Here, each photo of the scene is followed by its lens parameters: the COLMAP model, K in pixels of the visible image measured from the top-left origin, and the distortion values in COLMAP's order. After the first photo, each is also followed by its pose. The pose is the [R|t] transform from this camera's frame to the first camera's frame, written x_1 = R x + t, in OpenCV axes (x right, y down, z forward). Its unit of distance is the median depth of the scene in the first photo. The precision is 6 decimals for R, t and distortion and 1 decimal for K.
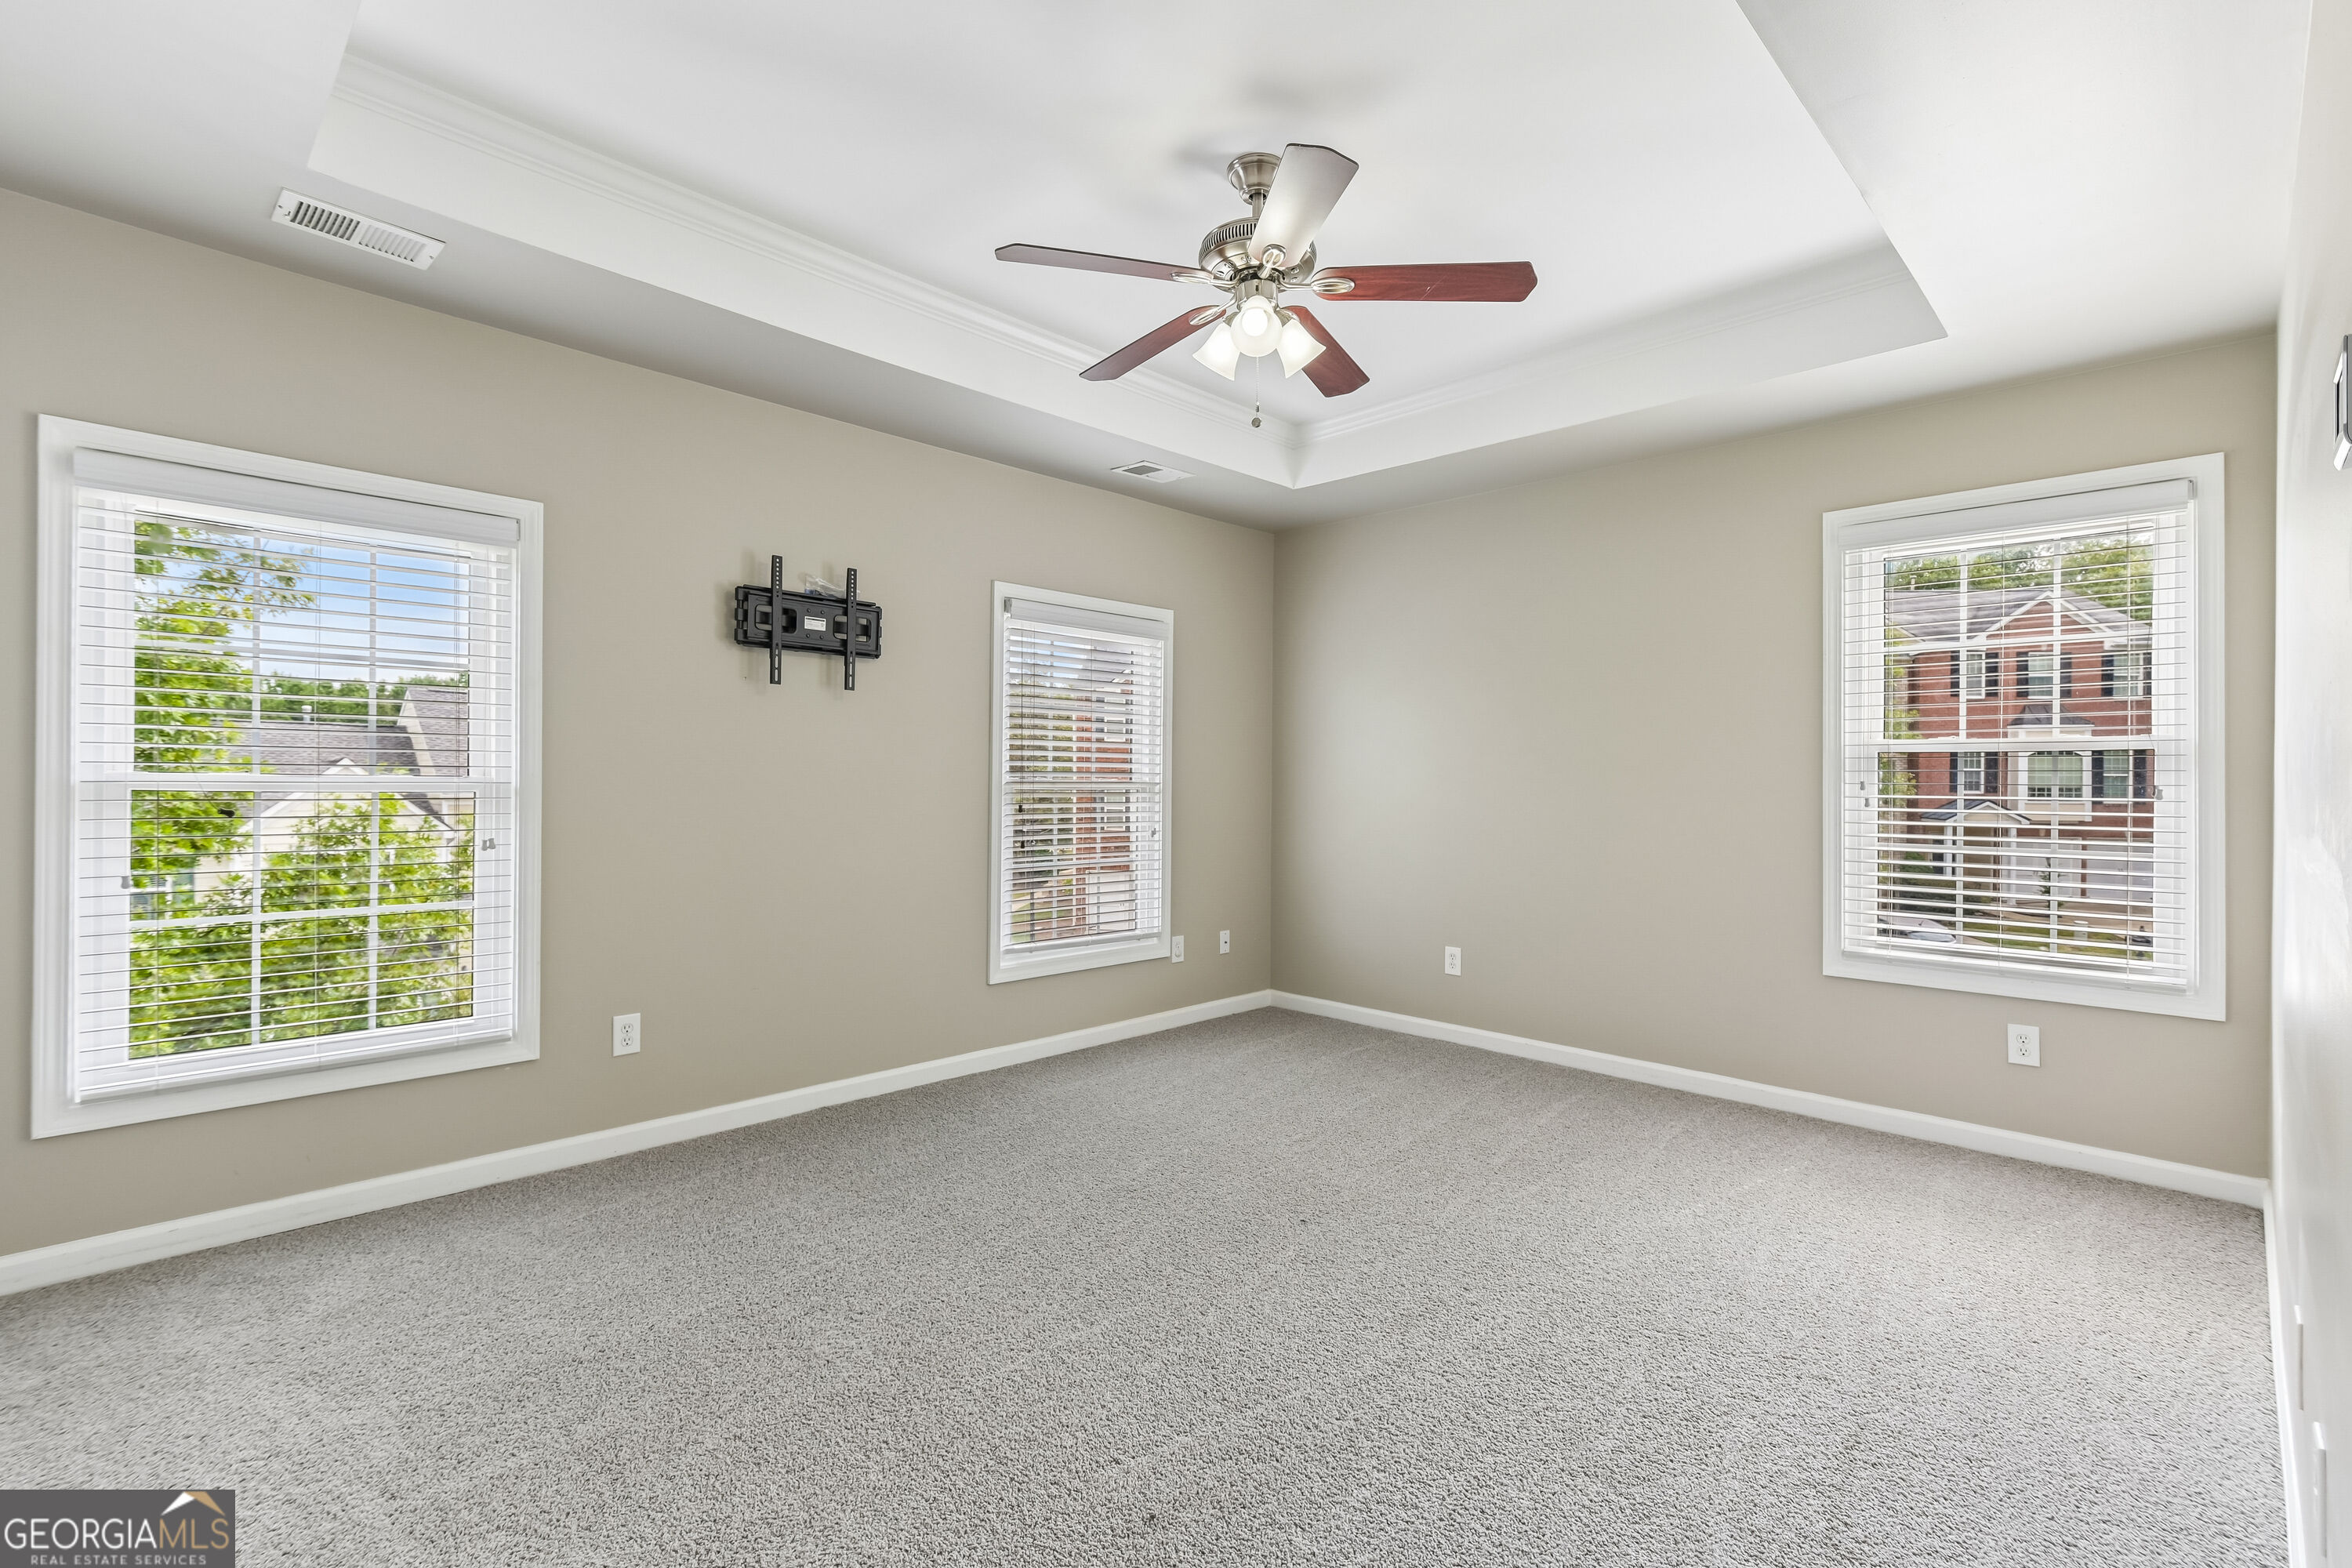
lens RADIAL K [[1061.5, 0, 1176.3], [0, 1061.5, 805.6], [0, 0, 1]] dist [0.006380, -0.001534]
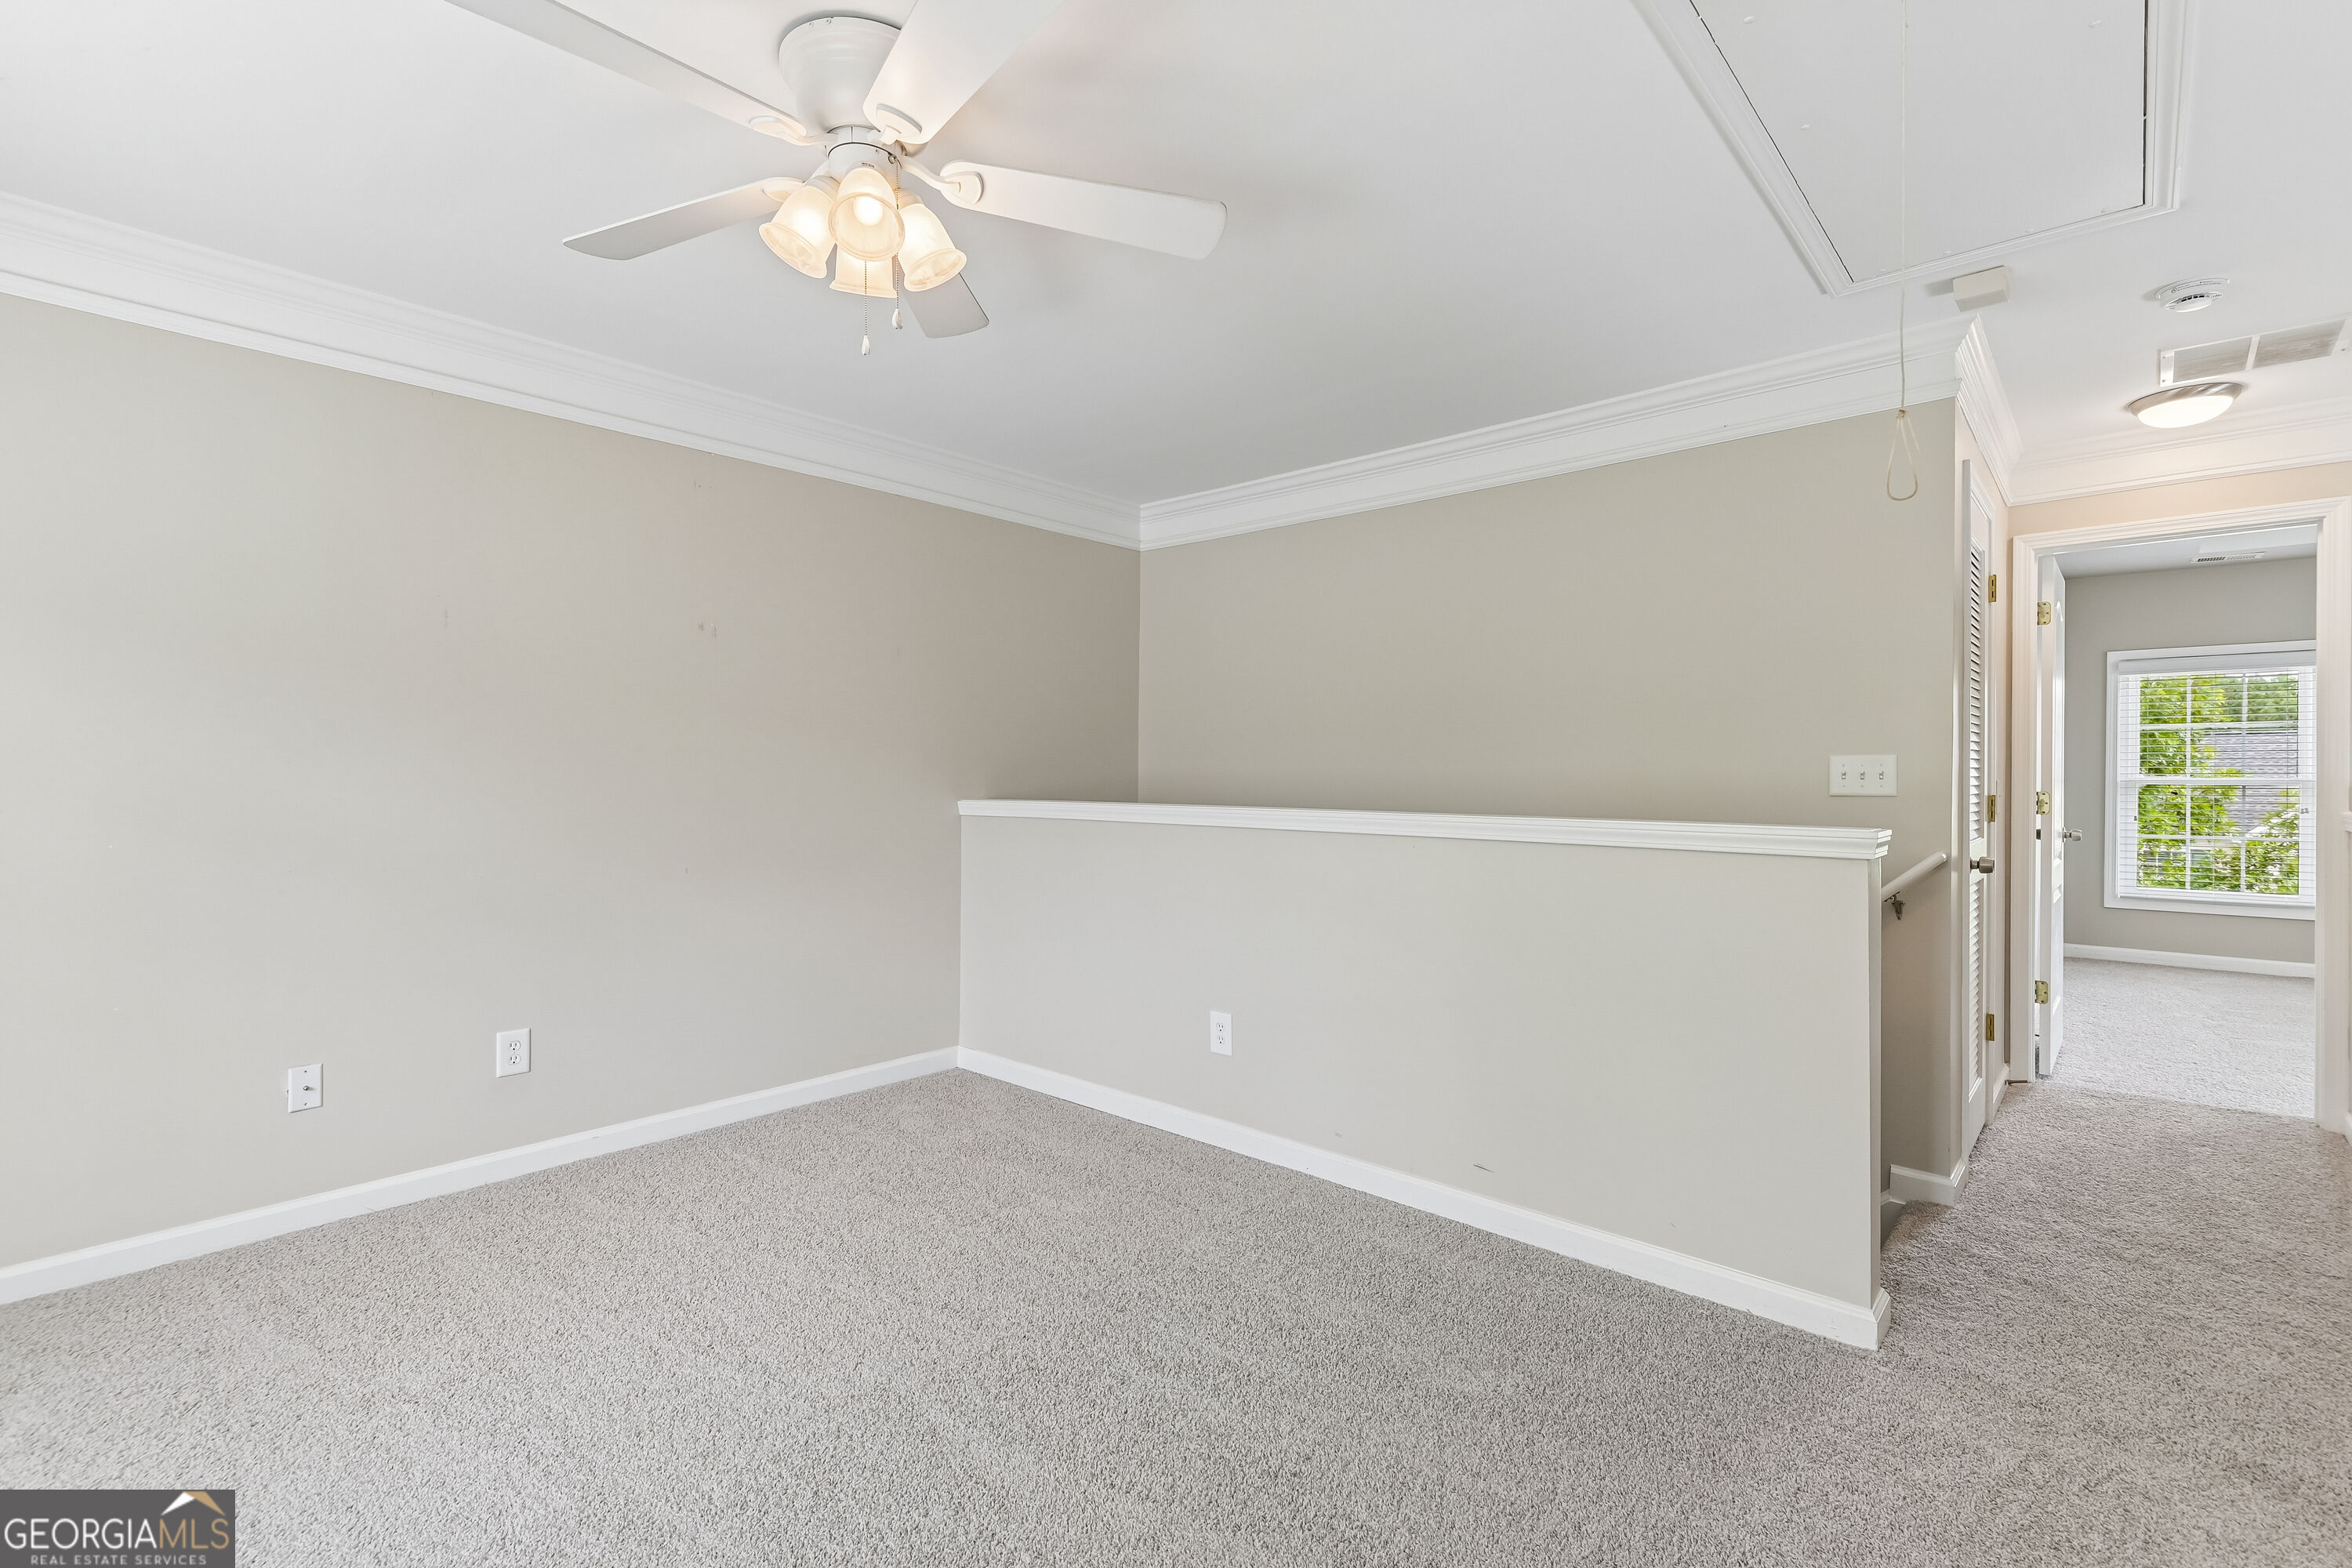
lens RADIAL K [[1061.5, 0, 1178.8], [0, 1061.5, 781.6], [0, 0, 1]] dist [0.006380, -0.001534]
pose [[0.029771, 0.008597, -0.999520, 1.643109], [0.004300, 0.999953, 0.008729, -0.055297], [0.999547, -0.004558, 0.029733, -1.504409]]
